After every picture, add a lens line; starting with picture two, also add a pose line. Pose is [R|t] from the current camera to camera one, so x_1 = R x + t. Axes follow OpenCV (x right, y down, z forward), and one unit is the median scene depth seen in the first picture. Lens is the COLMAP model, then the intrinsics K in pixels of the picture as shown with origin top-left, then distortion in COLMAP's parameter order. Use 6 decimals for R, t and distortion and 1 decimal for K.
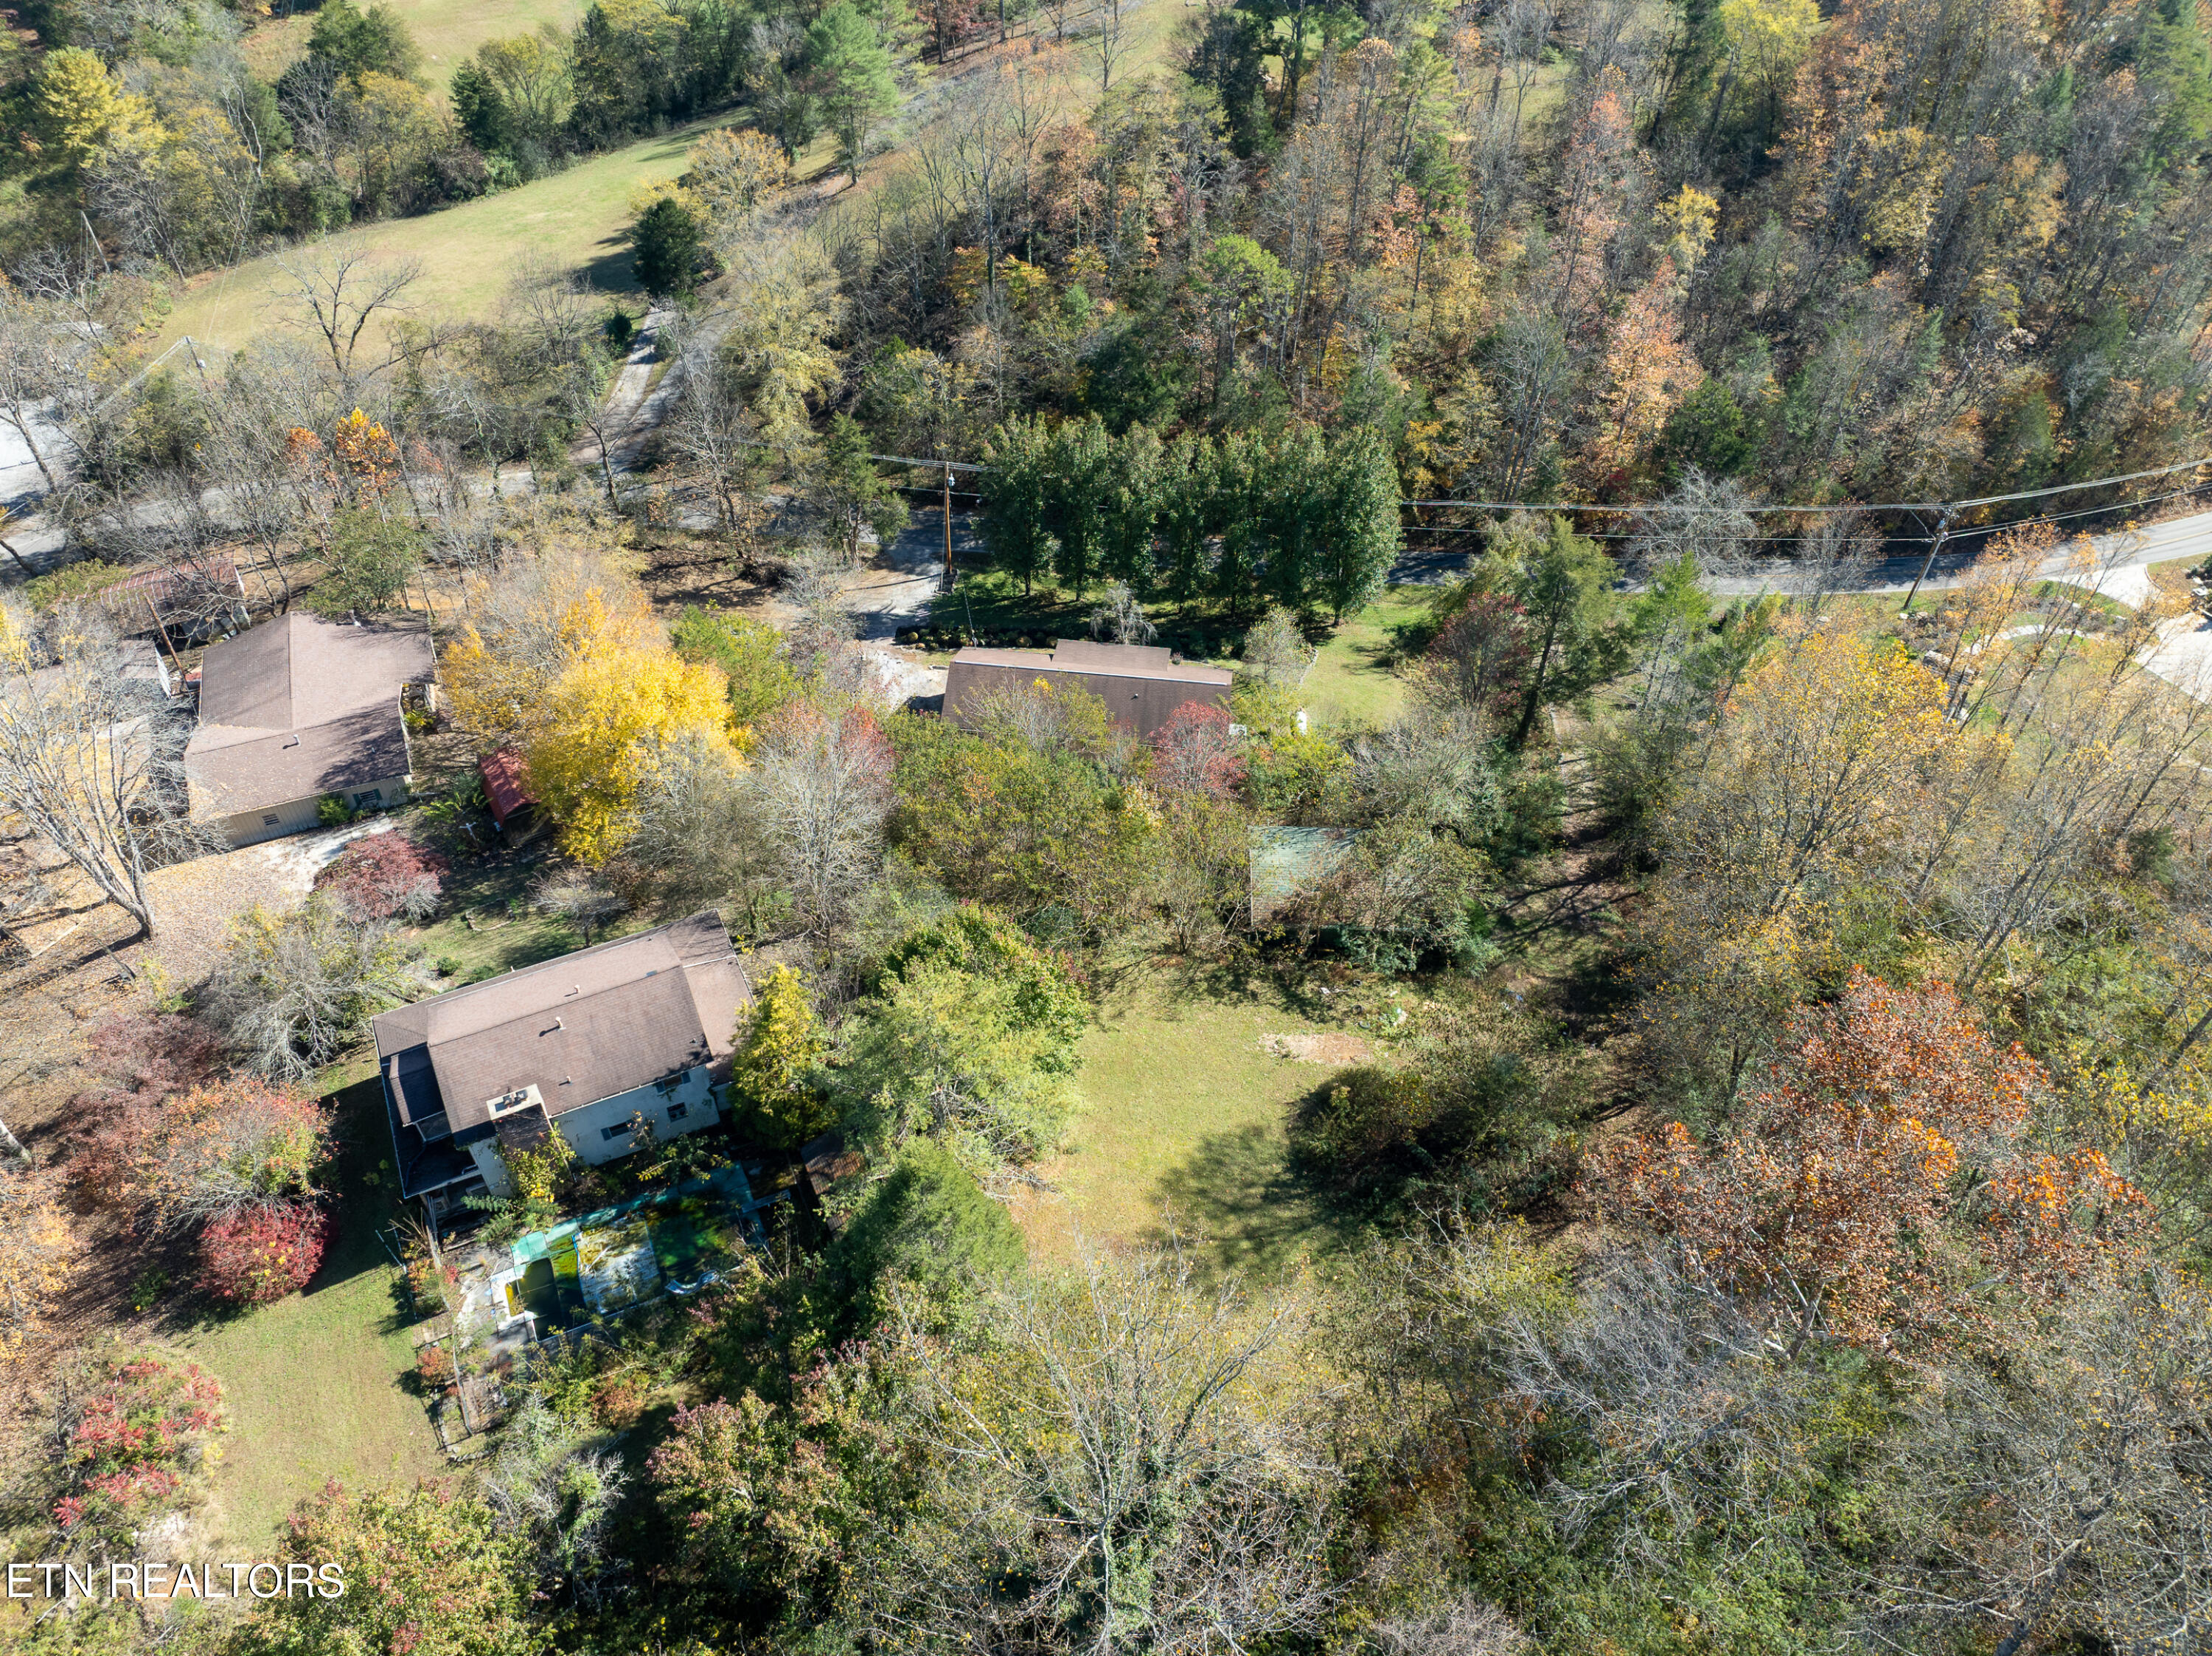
lens RADIAL K [[1549.5, 0, 1106.0], [0, 1549.5, 828.0], [0, 0, 1]] dist [-0.009444, -0.065064]
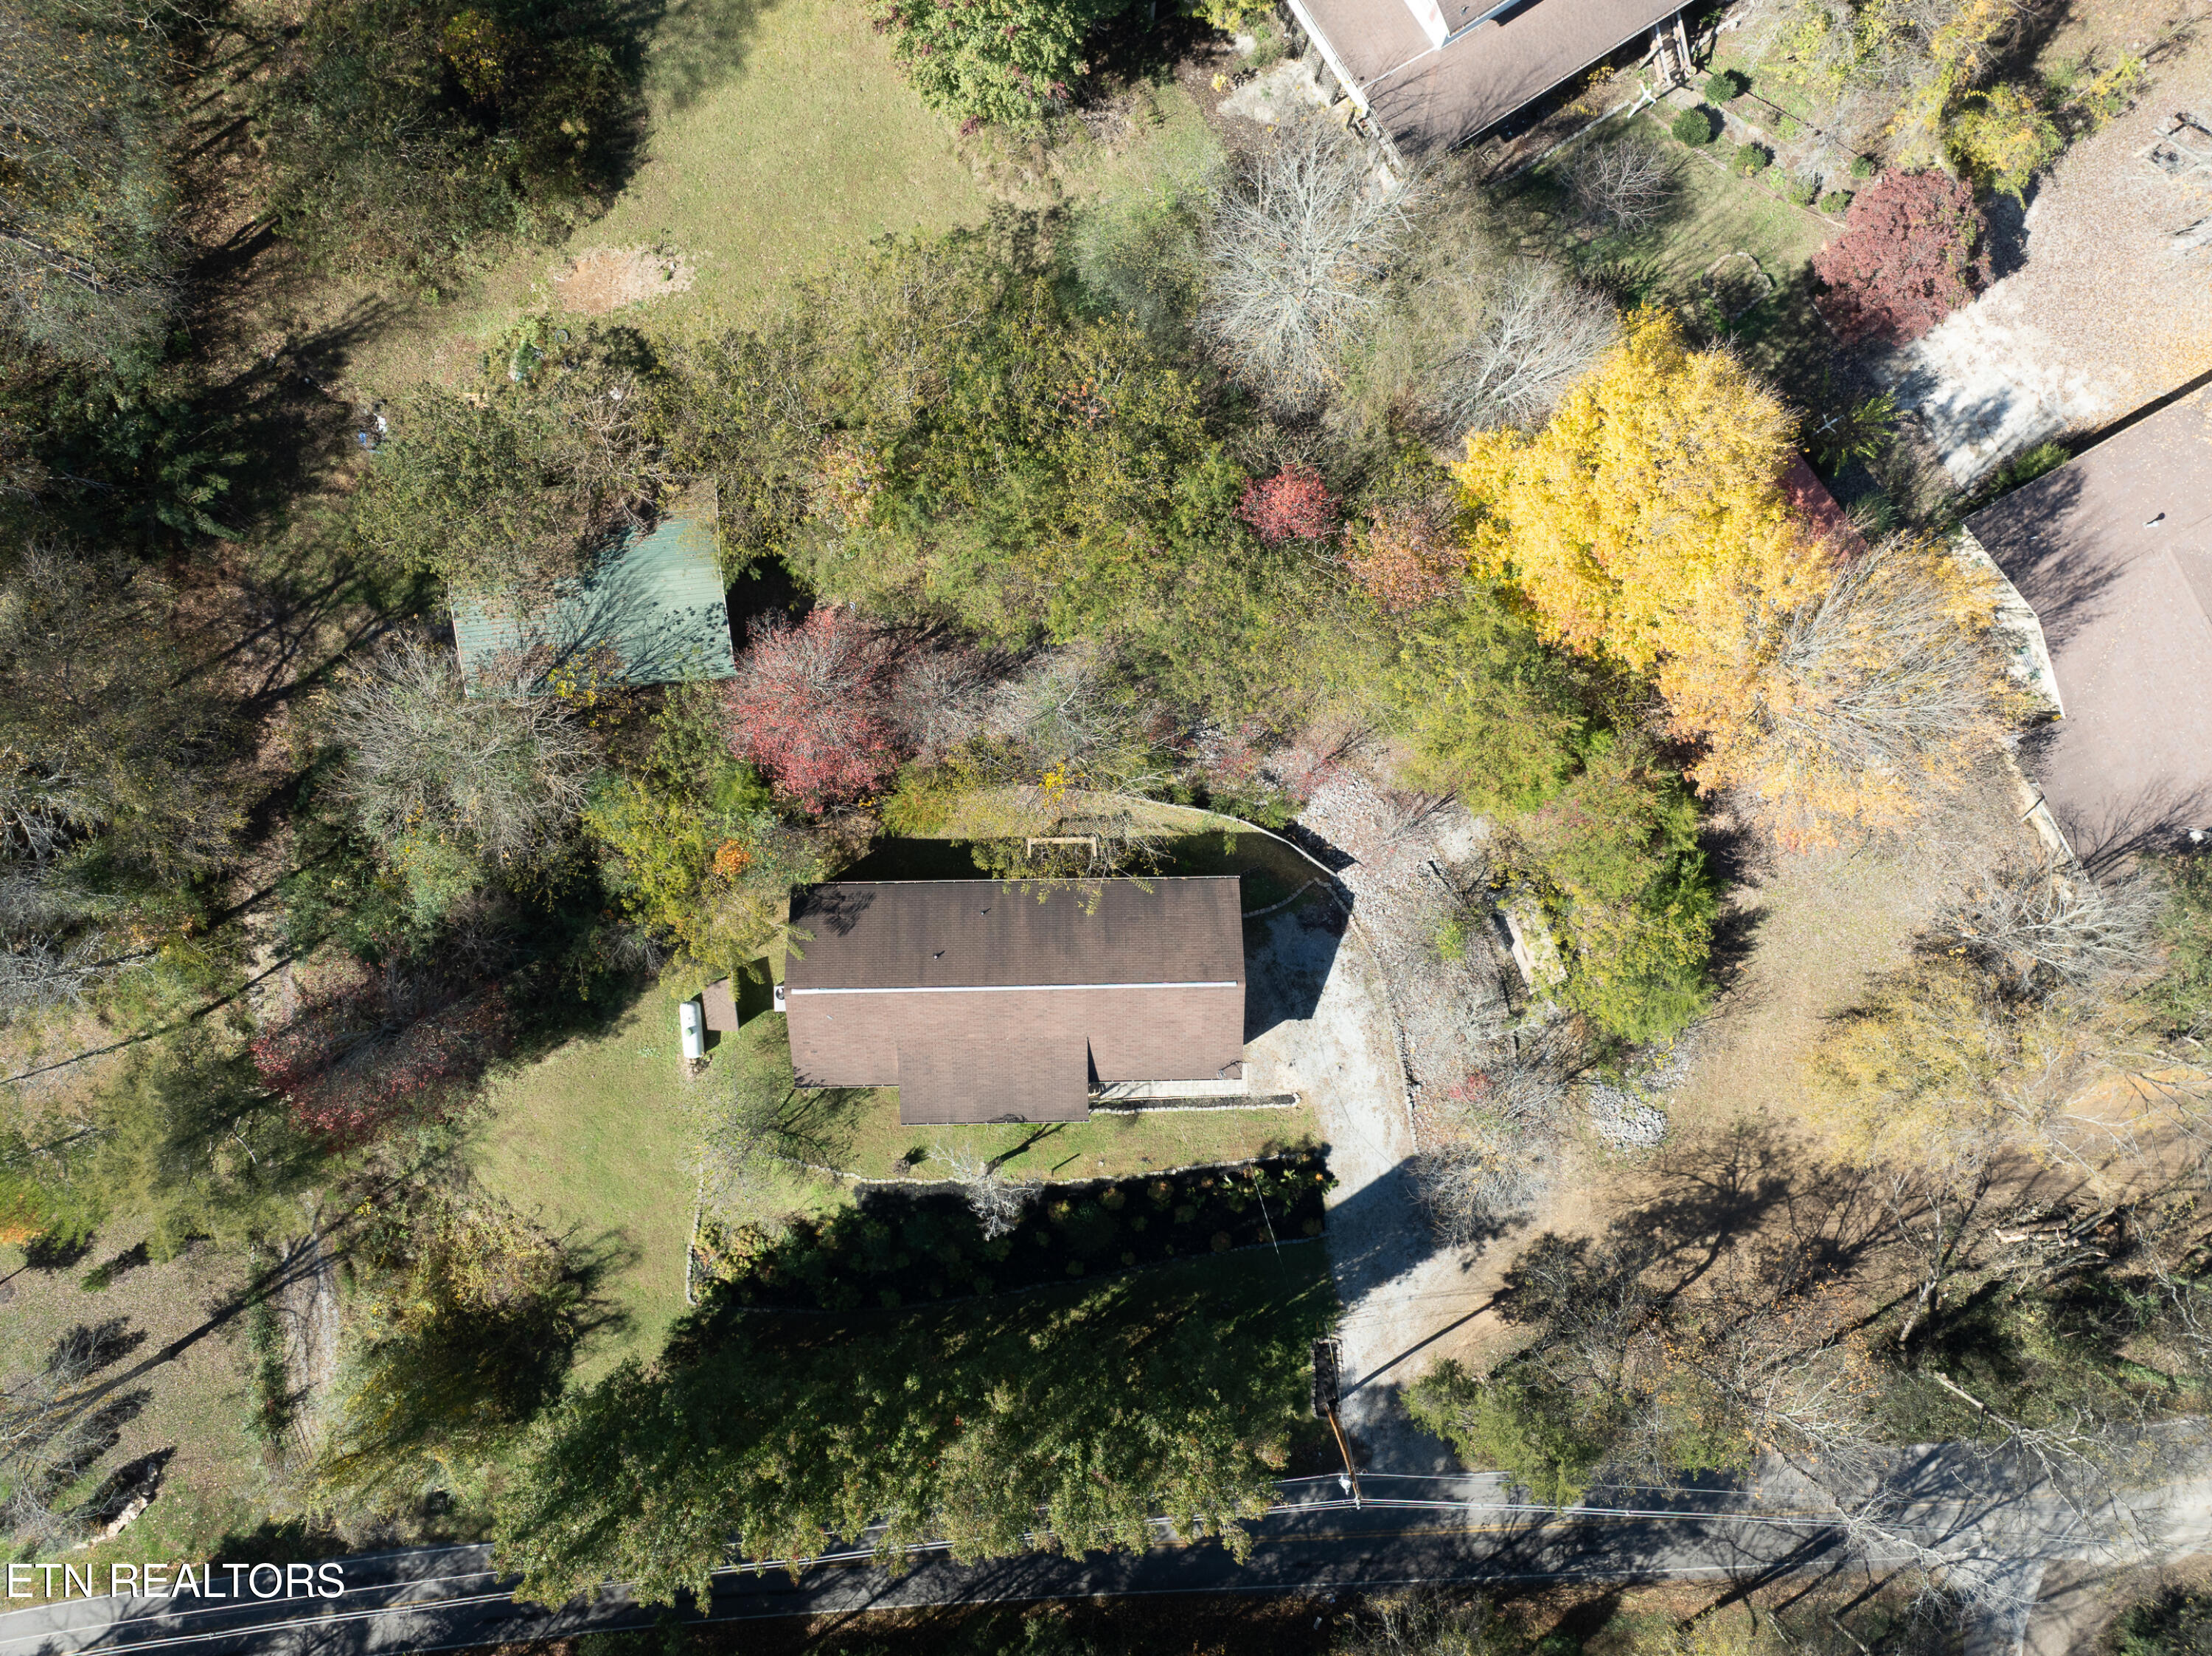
lens RADIAL K [[1582.6, 0, 1091.2], [0, 1582.6, 791.6], [0, 0, 1]] dist [-0.040698, 0.005987]
pose [[-0.990372, 0.133340, -0.037192, -0.033333], [-0.121023, -0.703576, 0.700239, -0.602930], [0.067202, 0.697998, 0.712939, 0.618314]]
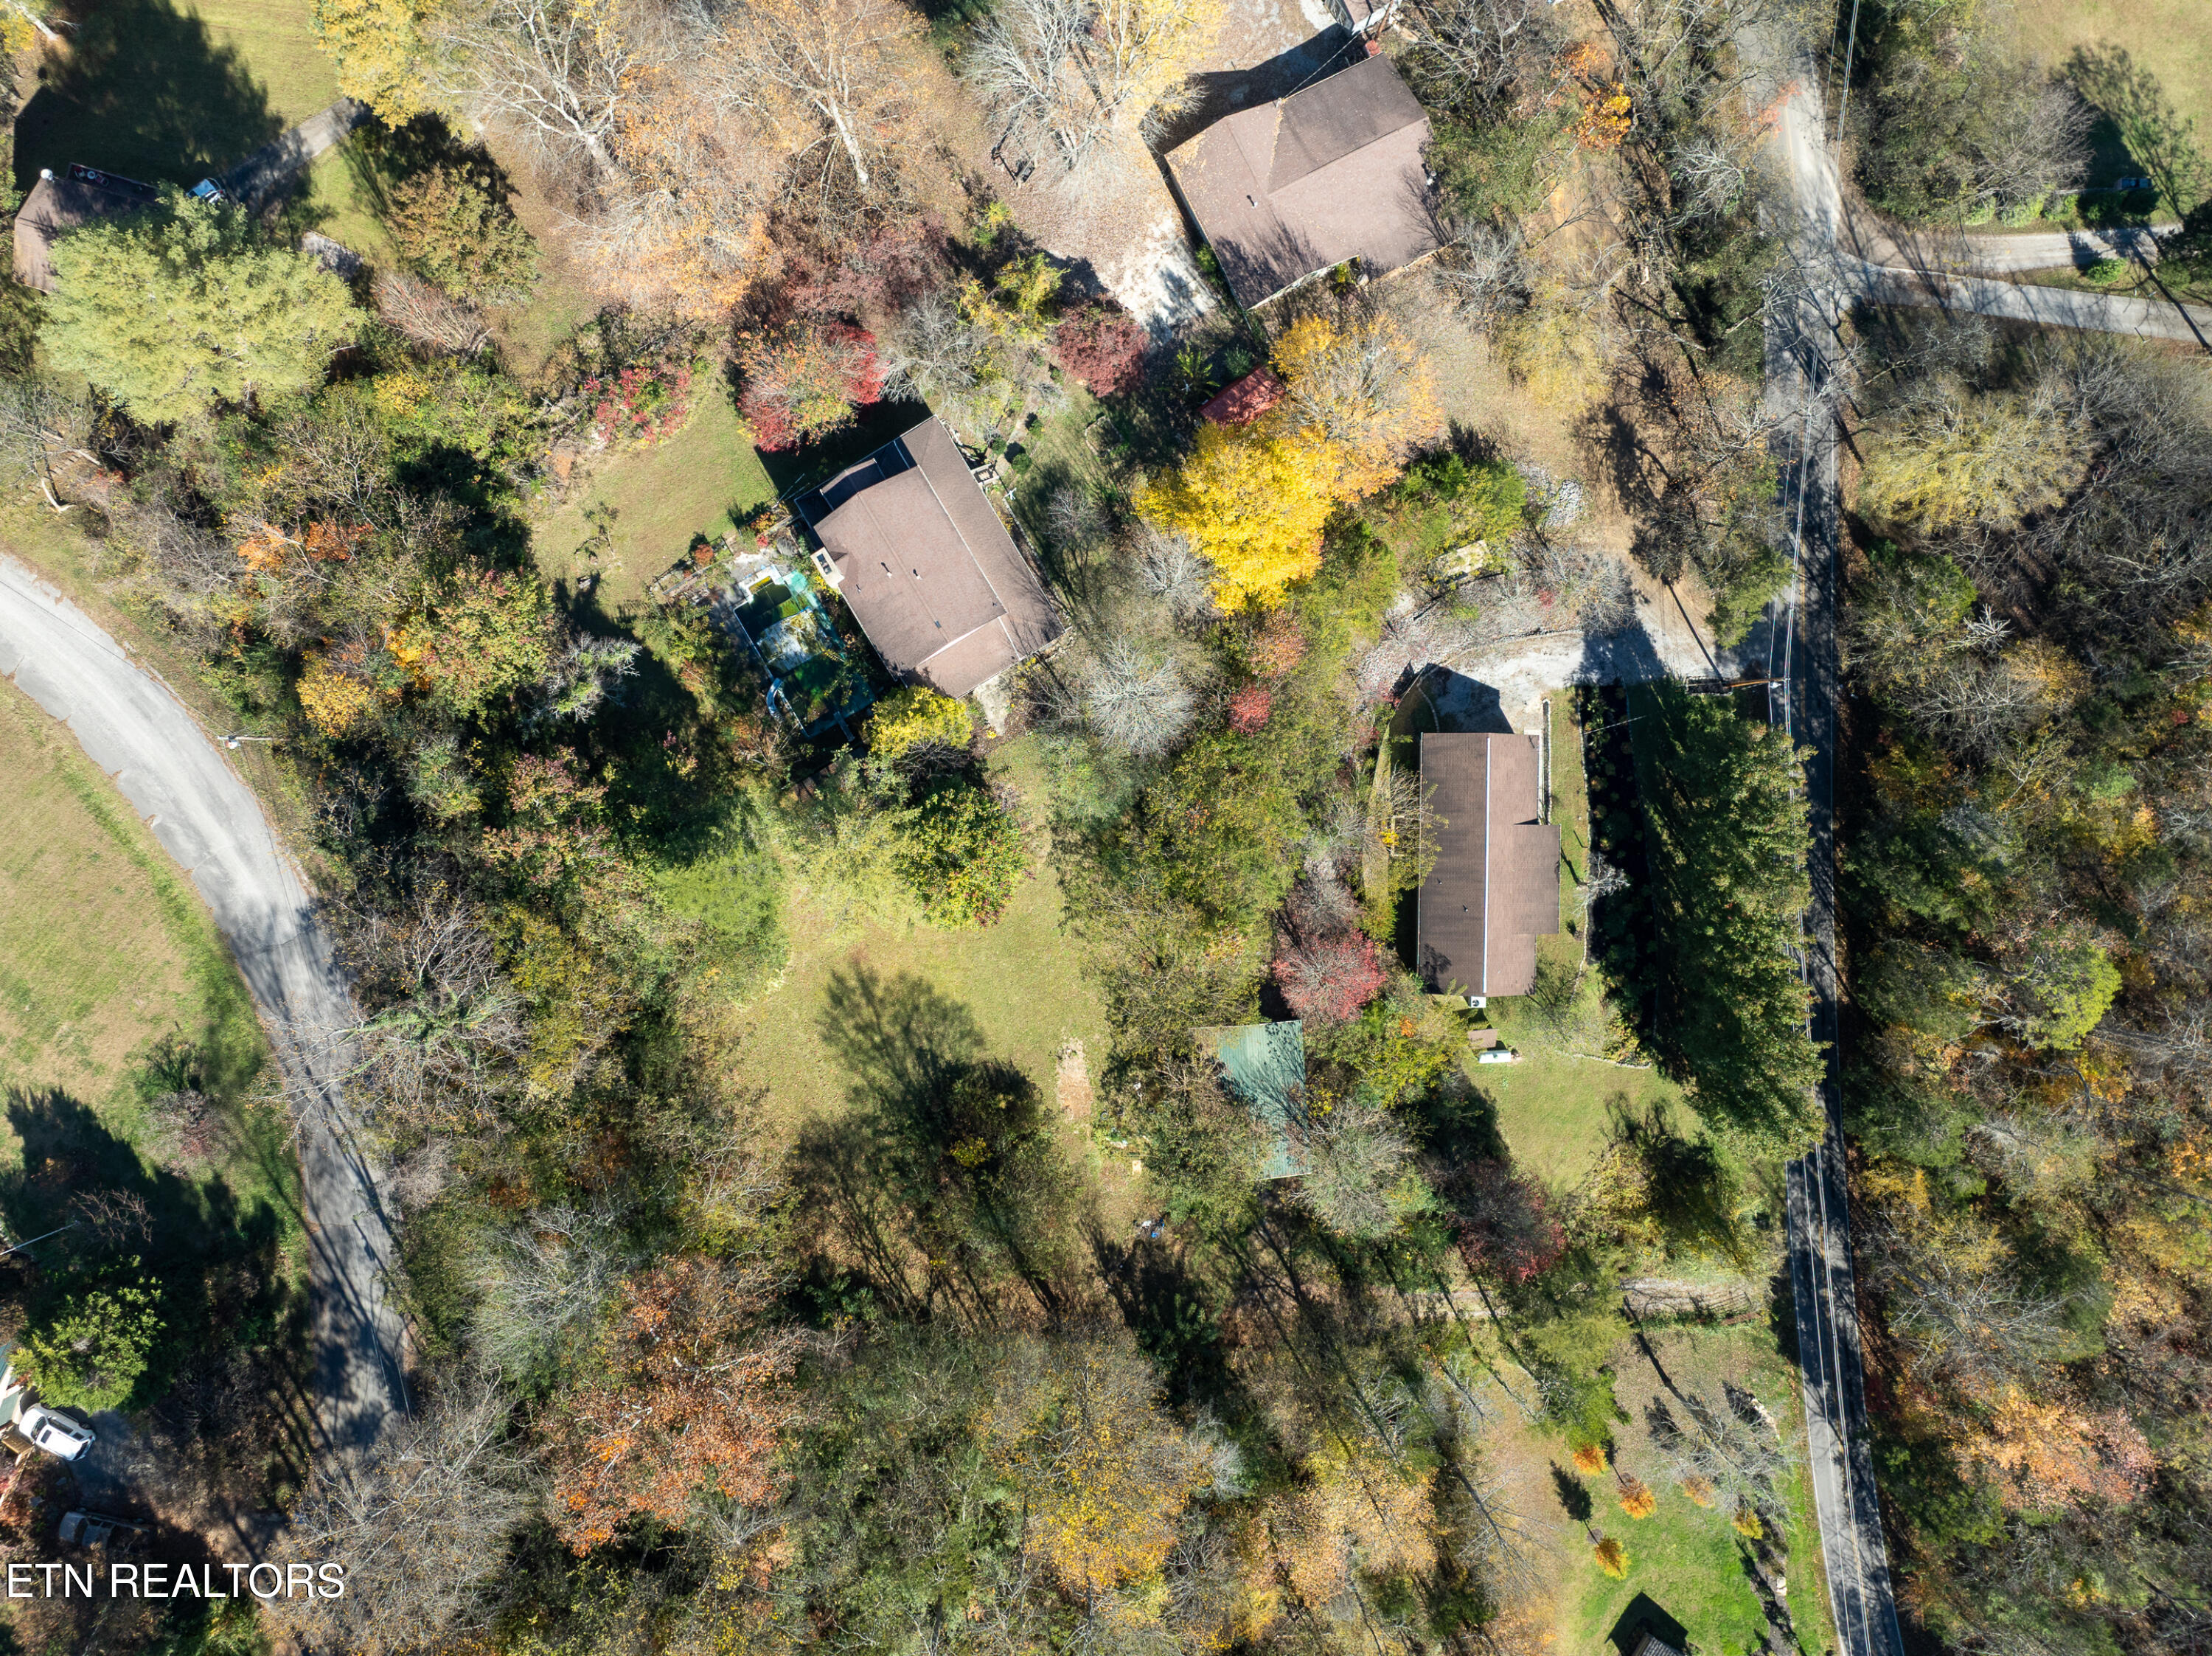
lens RADIAL K [[1549.5, 0, 1106.0], [0, 1549.5, 828.0], [0, 0, 1]] dist [-0.009444, -0.065064]
pose [[0.103018, 0.994627, -0.010261, -0.064372], [-0.726875, 0.082320, 0.681819, -0.793376], [0.678999, -0.062781, 0.731449, 0.047237]]
